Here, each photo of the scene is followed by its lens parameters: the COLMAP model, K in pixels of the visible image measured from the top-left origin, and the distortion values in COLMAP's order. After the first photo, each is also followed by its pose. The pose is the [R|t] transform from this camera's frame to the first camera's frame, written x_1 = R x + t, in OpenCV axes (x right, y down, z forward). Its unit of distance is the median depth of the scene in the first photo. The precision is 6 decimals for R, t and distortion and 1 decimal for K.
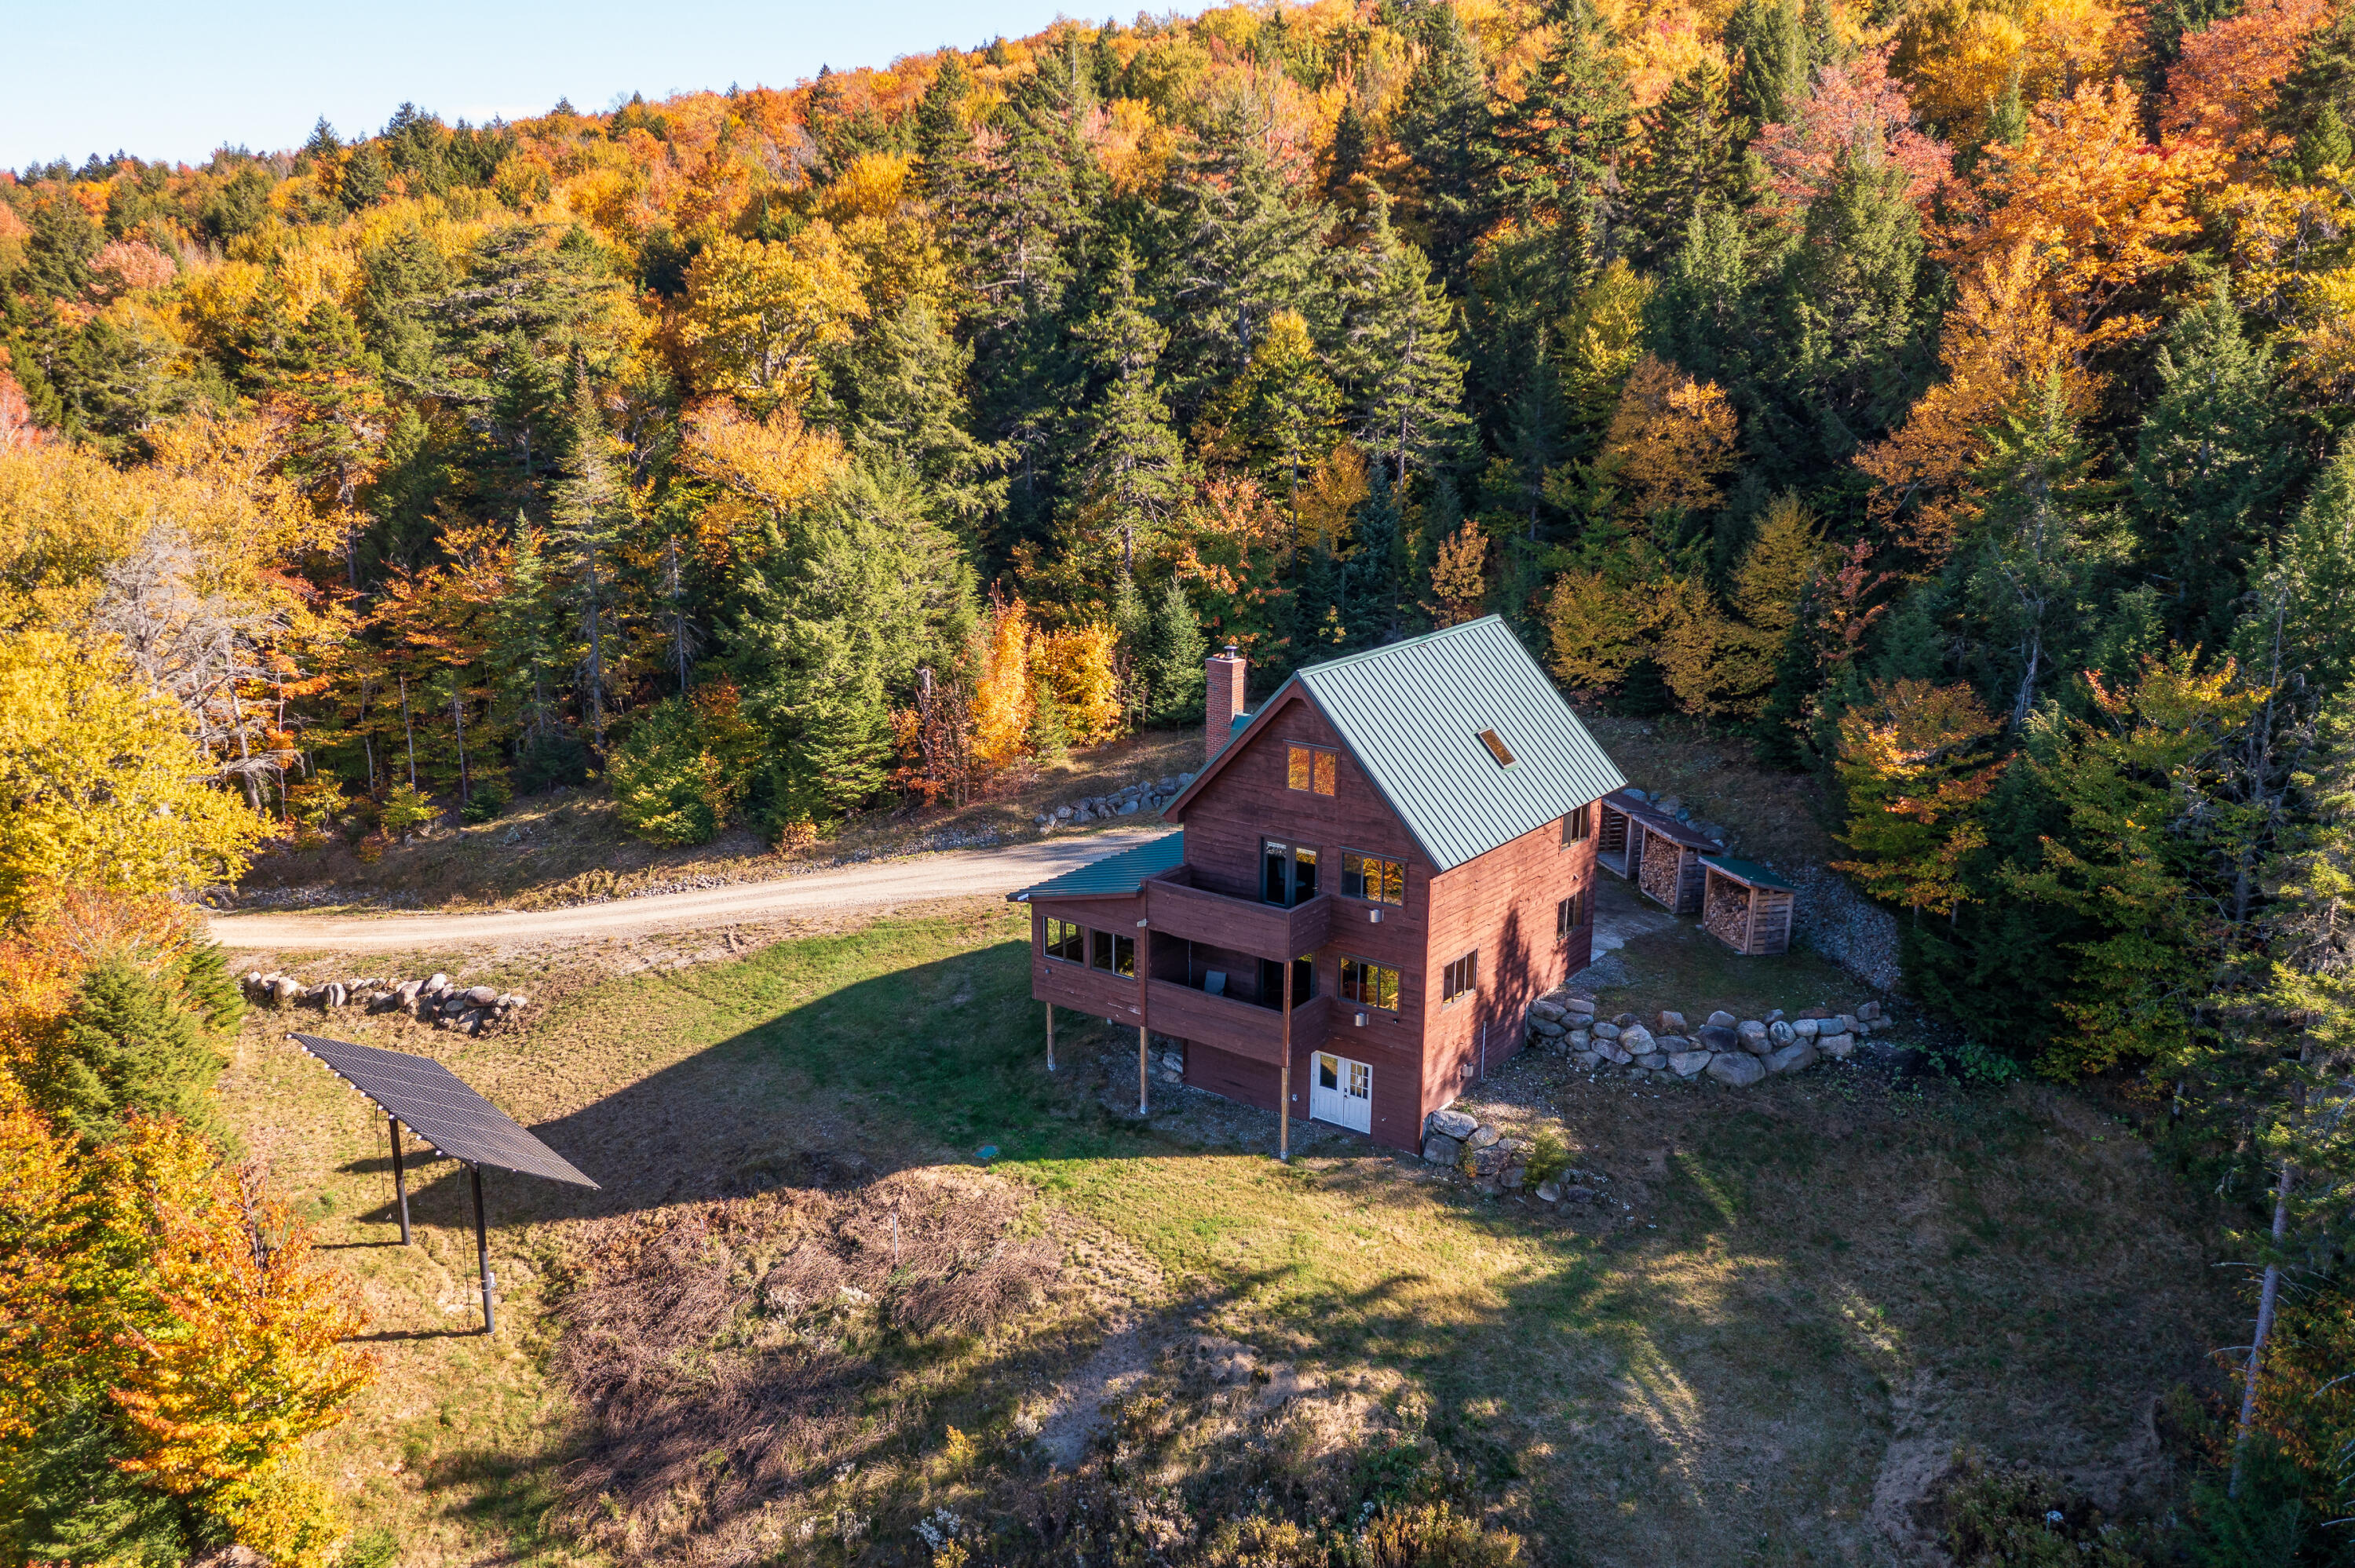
lens RADIAL K [[1876.0, 0, 1173.8], [0, 1876.0, 793.6], [0, 0, 1]] dist [-0.002316, 0.010114]
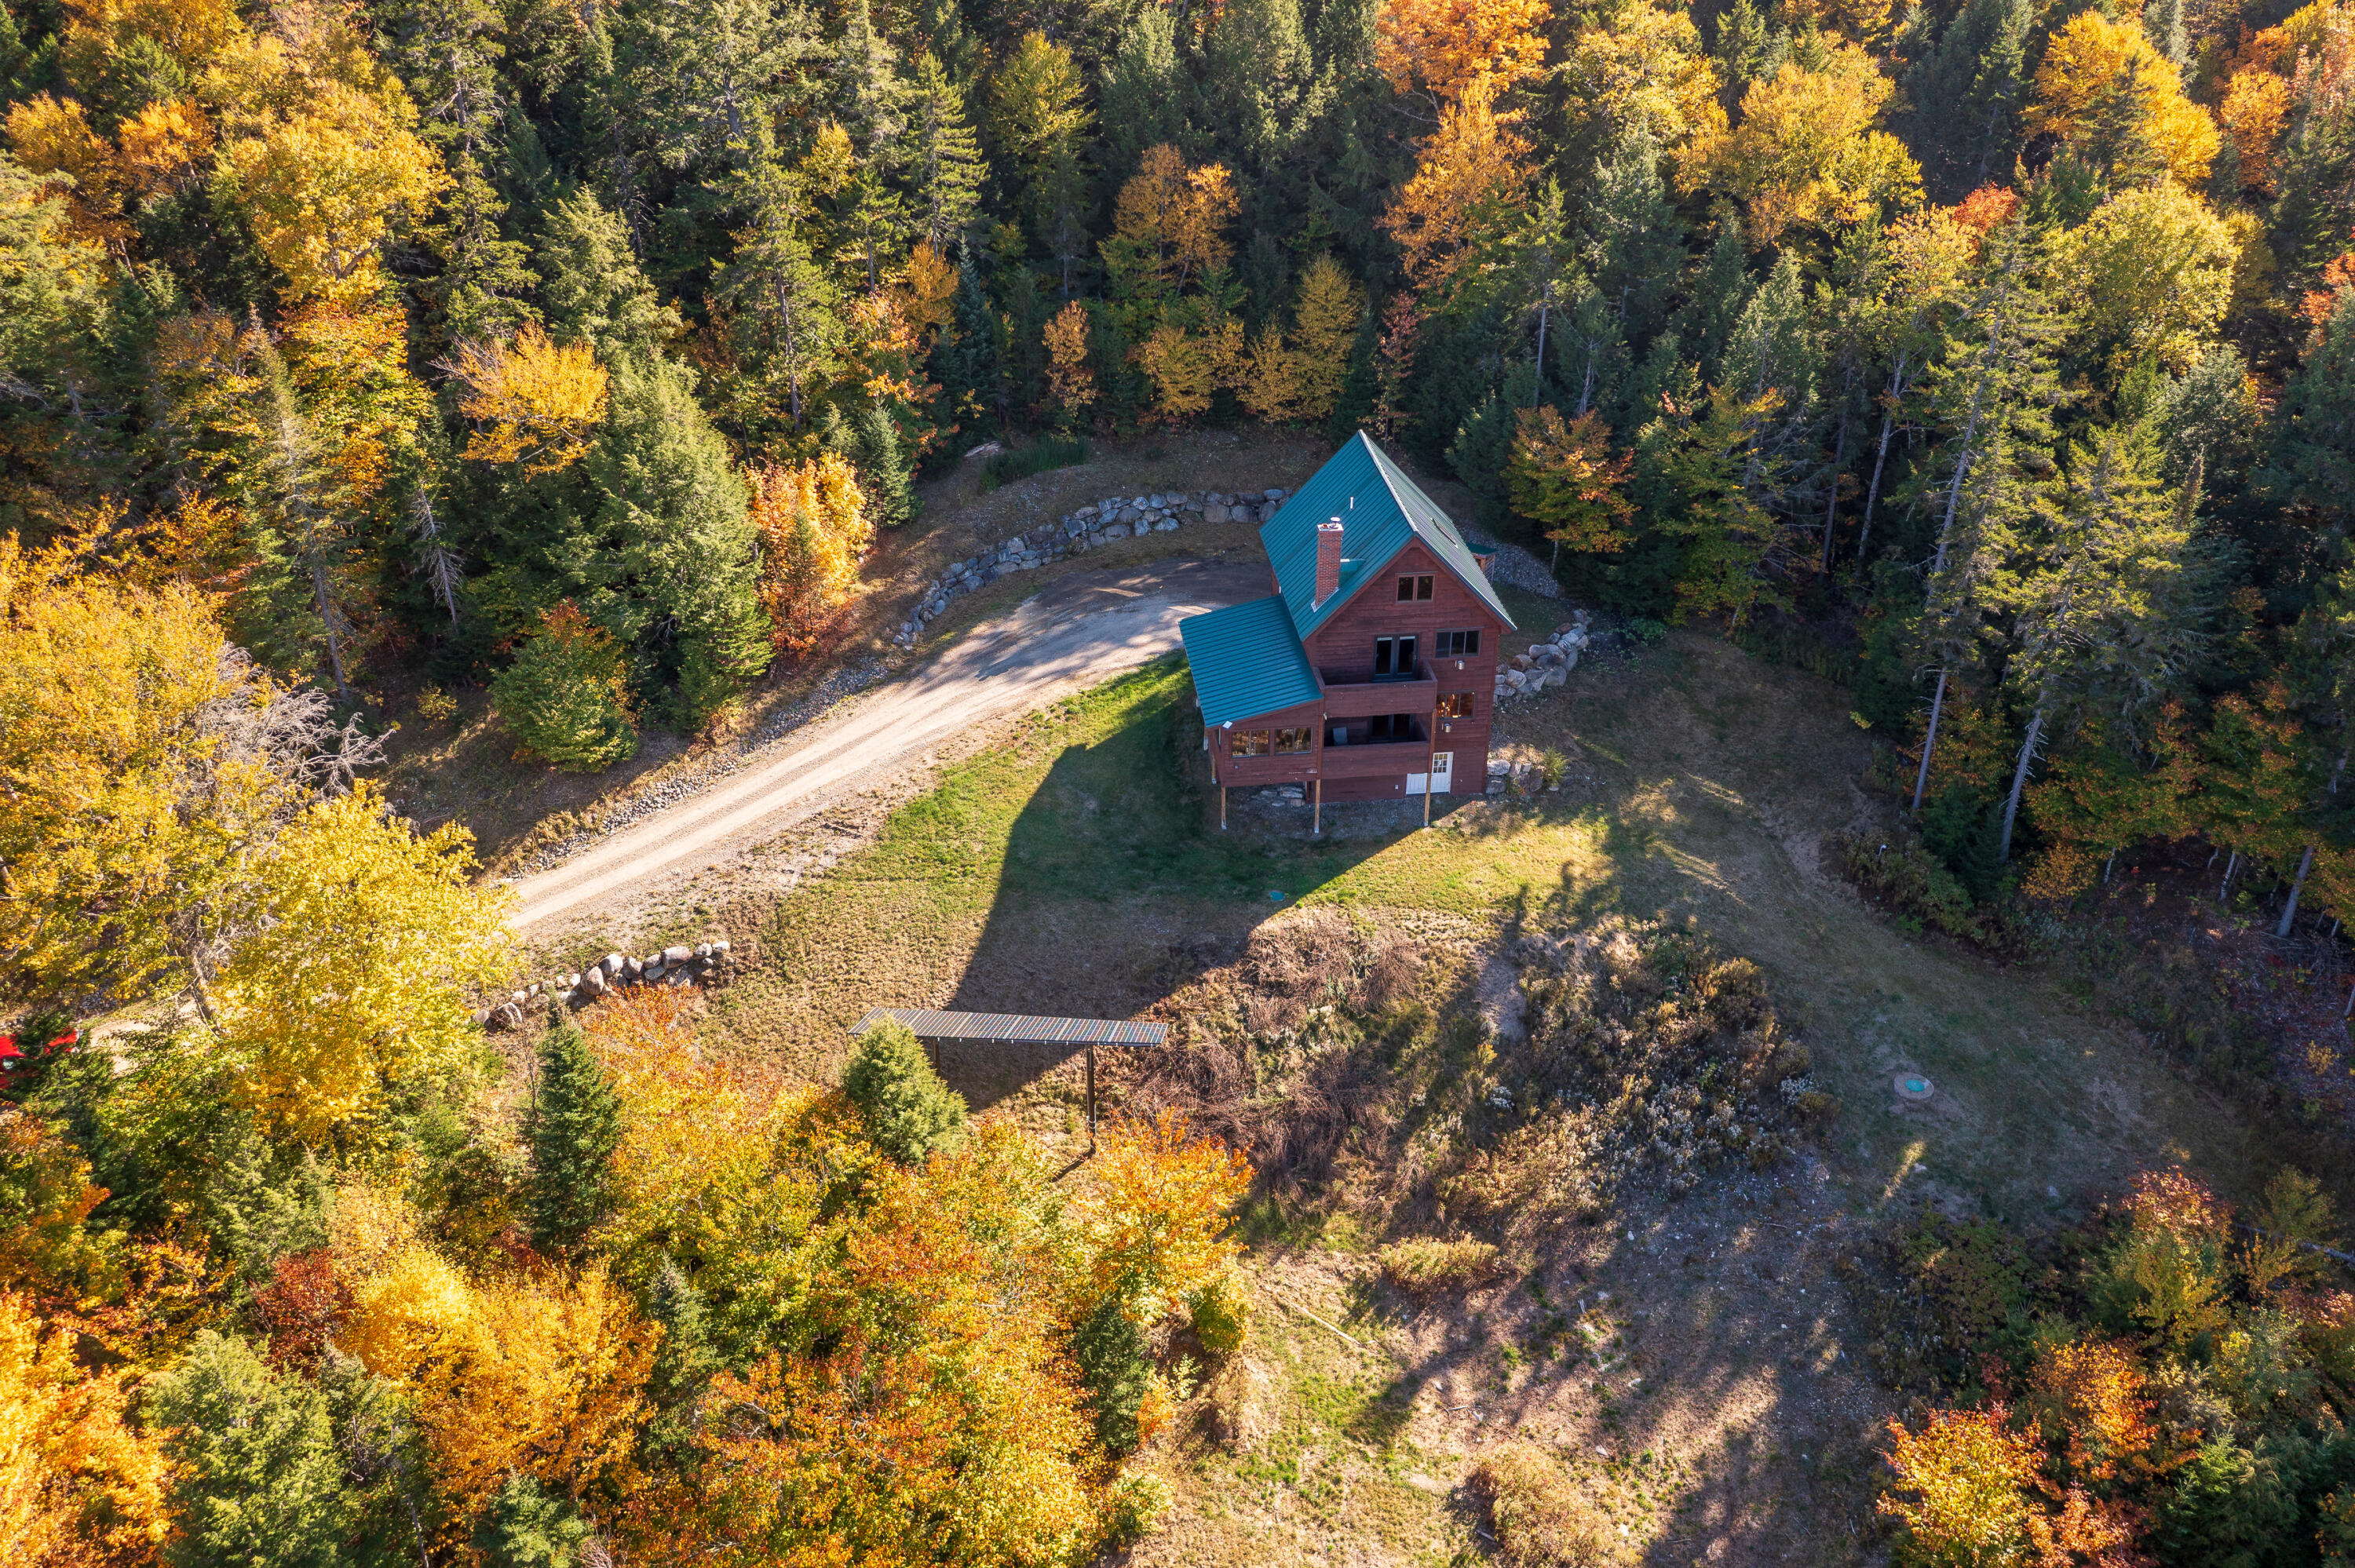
lens RADIAL K [[1876.0, 0, 1177.9], [0, 1876.0, 771.8], [0, 0, 1]] dist [-0.002316, 0.010114]
pose [[0.731432, -0.354090, 0.582775, -0.671438], [0.179155, 0.924379, 0.336790, -0.280970], [-0.657959, -0.141932, 0.739558, -0.016301]]
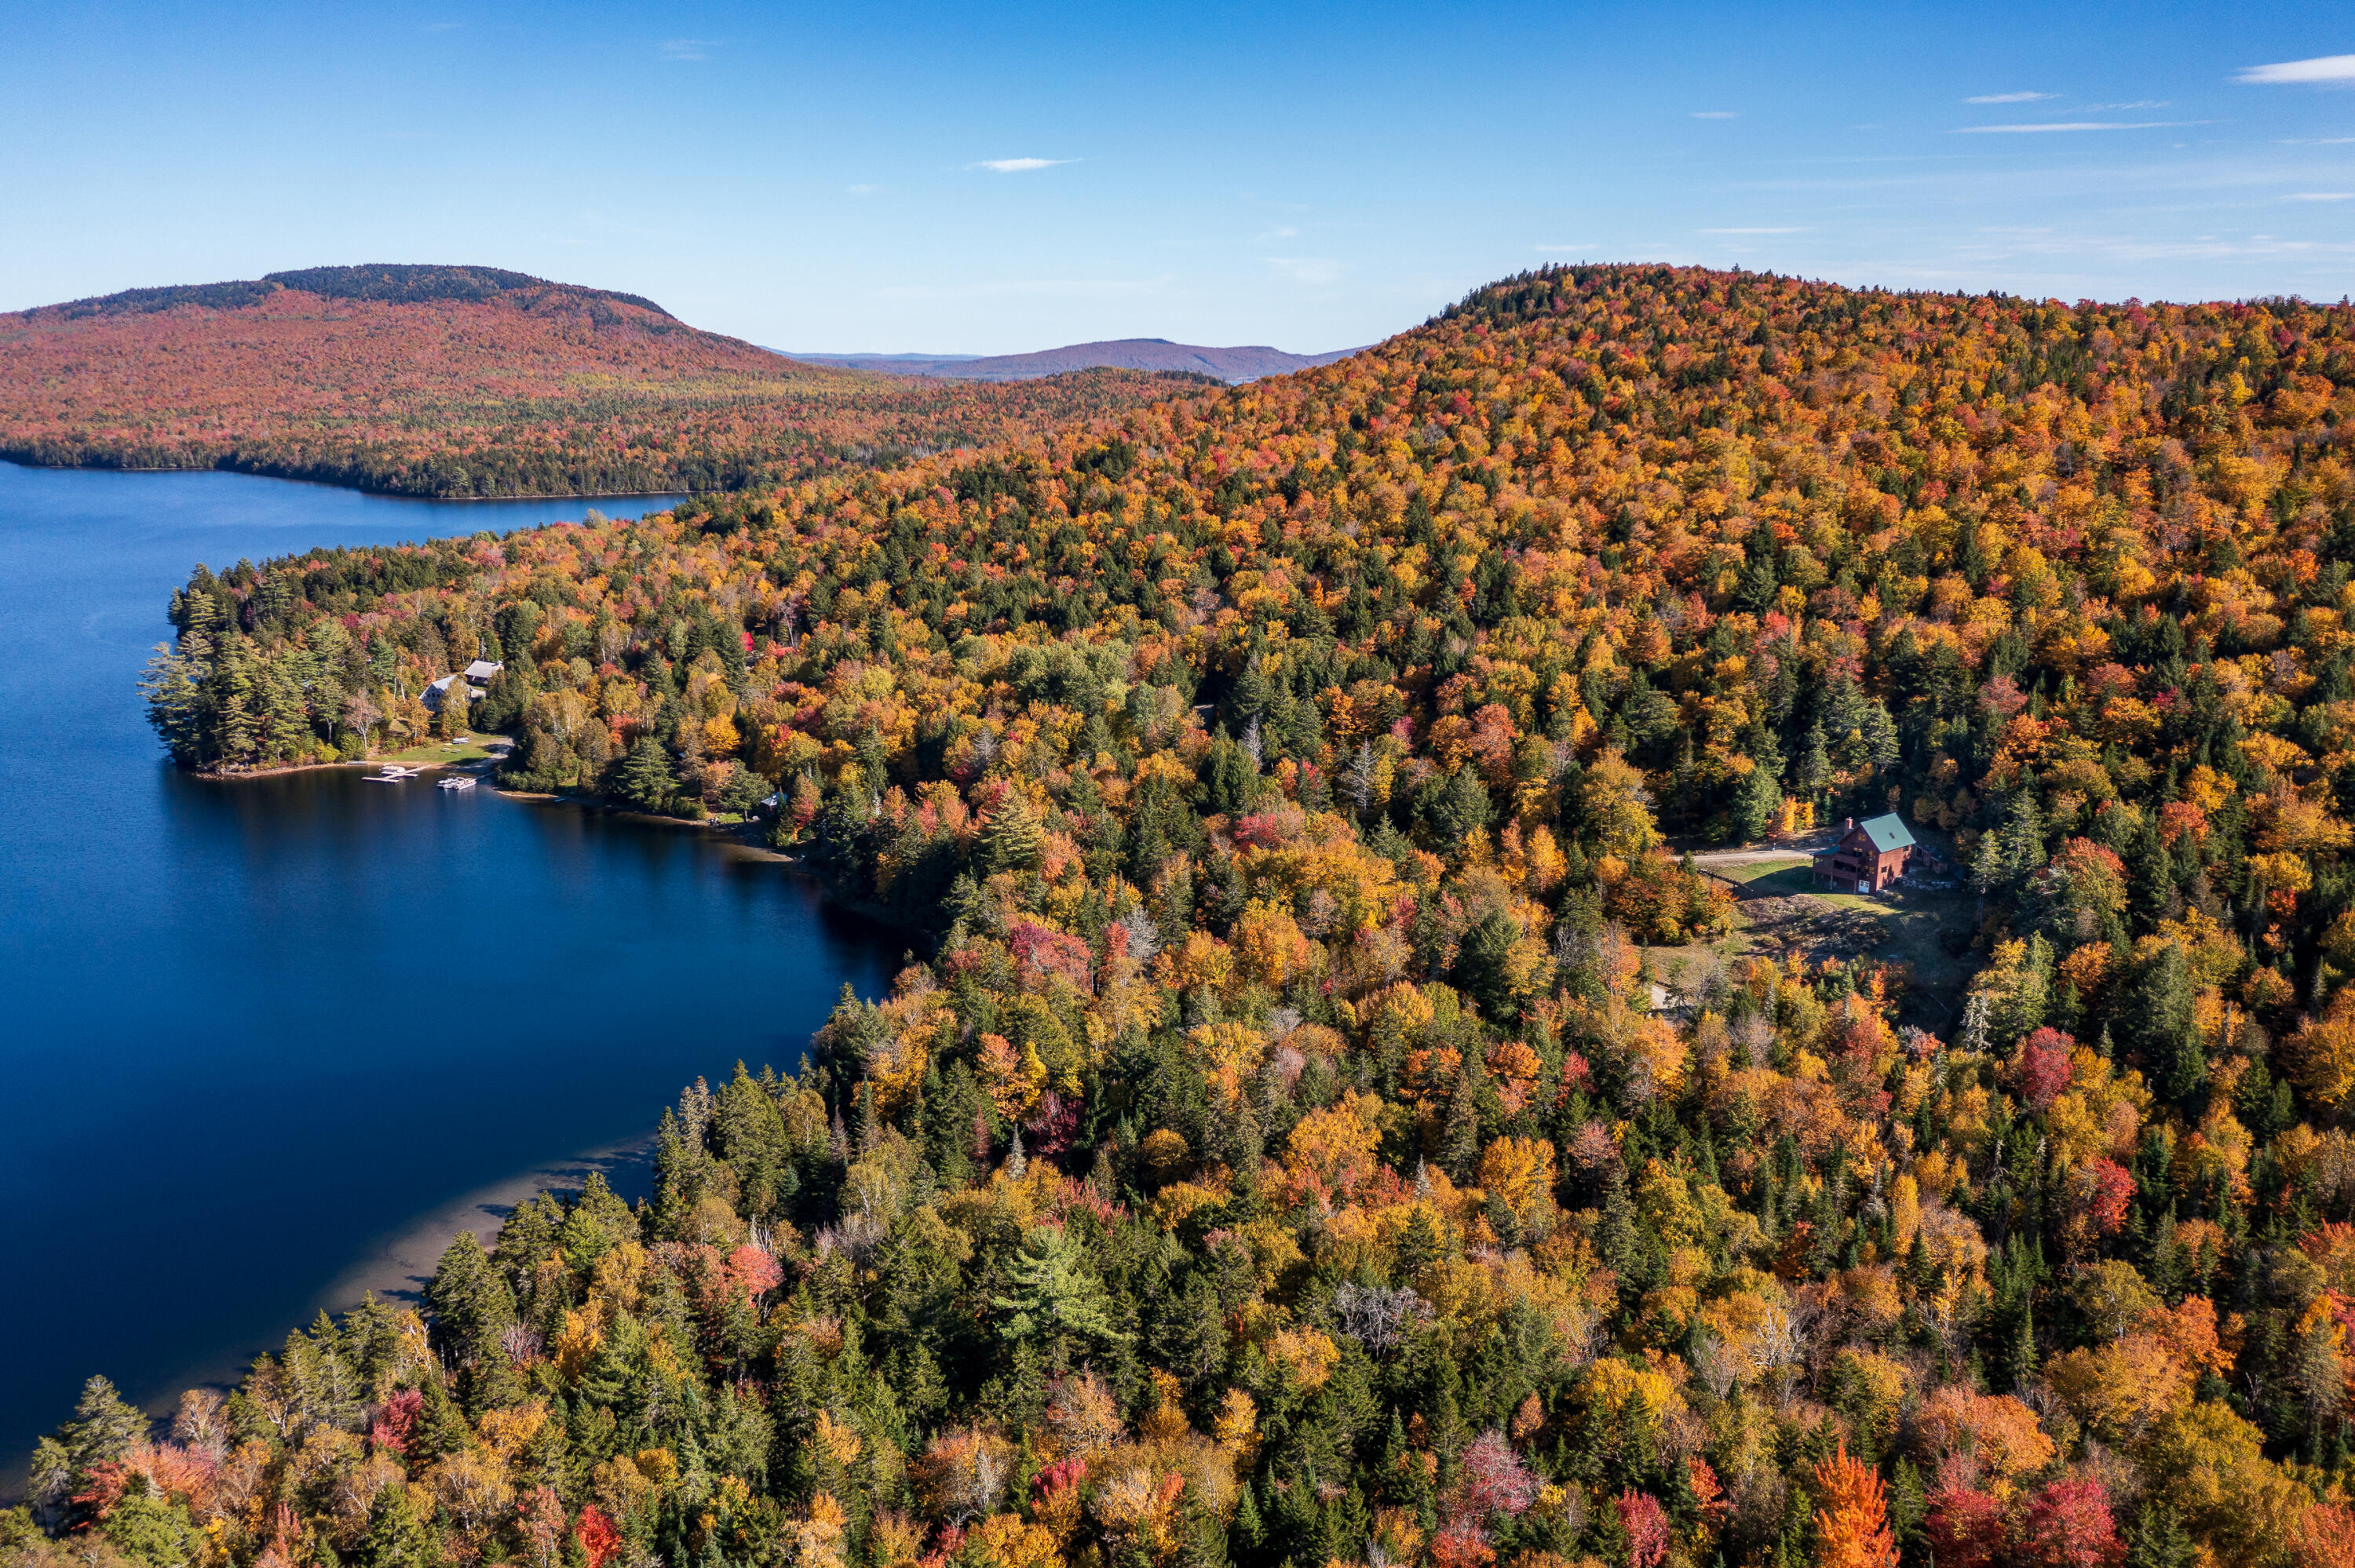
lens RADIAL K [[1876.0, 0, 1176.0], [0, 1876.0, 782.4], [0, 0, 1]] dist [-0.002316, 0.010114]
pose [[0.967392, 0.052447, -0.247793, -0.431262], [-0.058995, 0.998076, -0.019070, 0.041239], [0.246316, 0.033067, 0.968625, -4.070821]]
